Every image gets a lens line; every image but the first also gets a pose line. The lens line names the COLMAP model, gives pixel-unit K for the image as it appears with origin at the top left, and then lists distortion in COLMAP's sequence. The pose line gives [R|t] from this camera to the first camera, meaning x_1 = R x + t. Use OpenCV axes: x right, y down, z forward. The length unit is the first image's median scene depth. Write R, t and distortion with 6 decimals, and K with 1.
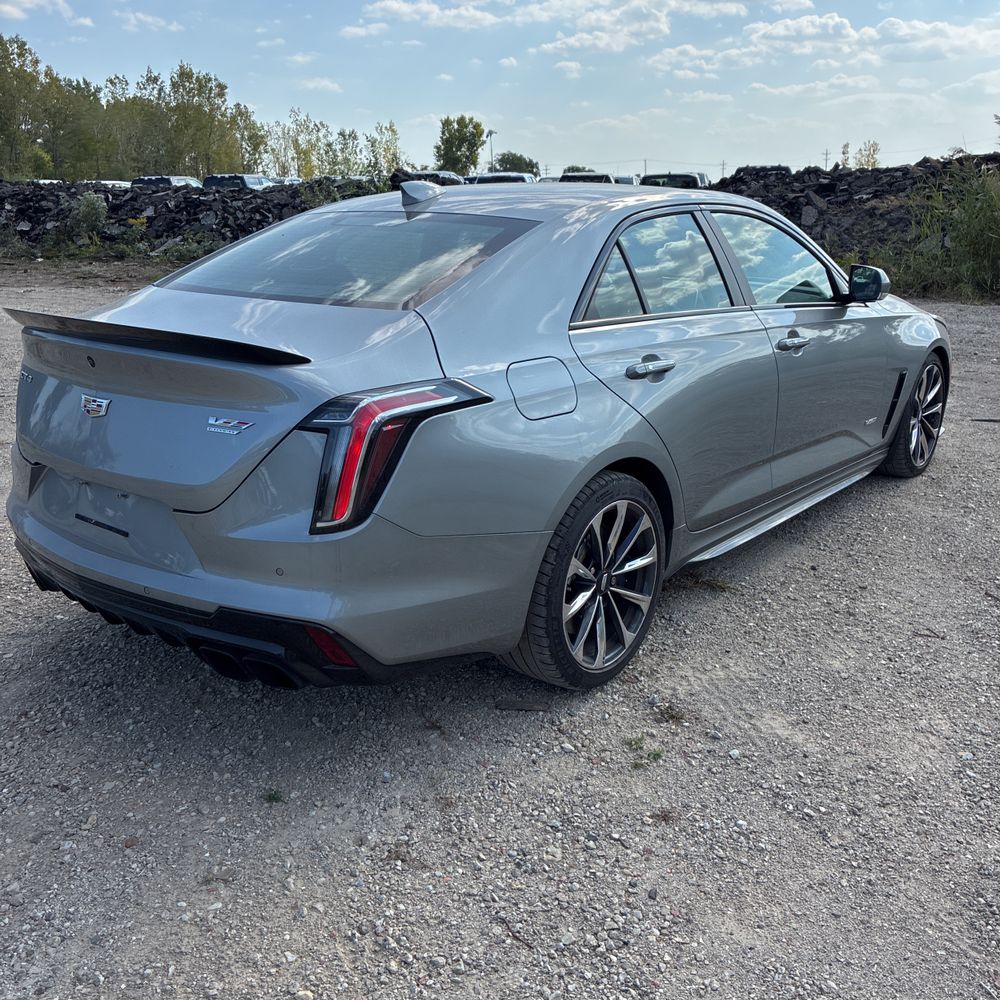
lens RADIAL K [[1018.1, 0, 493.5], [0, 1018.1, 506.7], [0, 0, 1]] dist [0.020304, 0.000000]
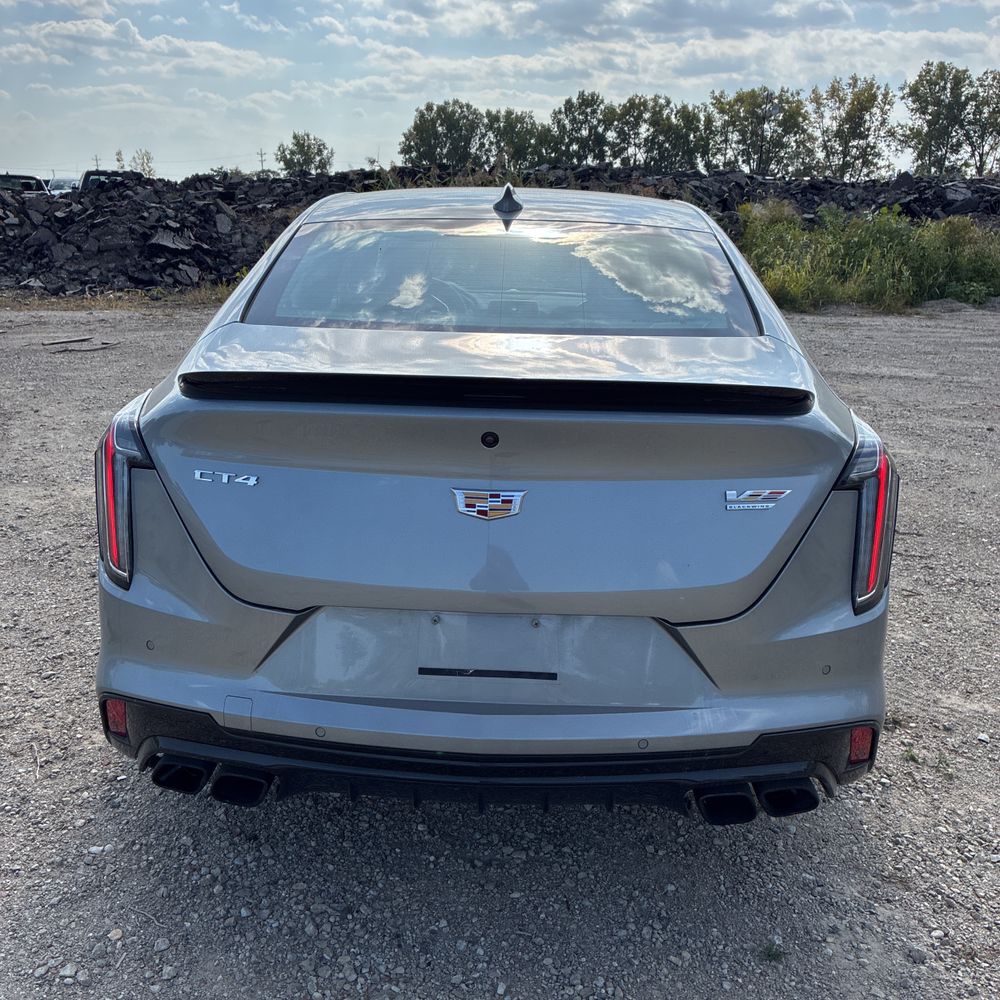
lens RADIAL K [[1018.1, 0, 519.3], [0, 1018.1, 492.4], [0, 0, 1]] dist [0.020304, 0.000000]
pose [[0.792571, -0.145776, 0.592099, -0.775537], [0.157348, 0.987012, 0.032382, -0.124371], [-0.589129, 0.067500, 0.805215, 0.439928]]
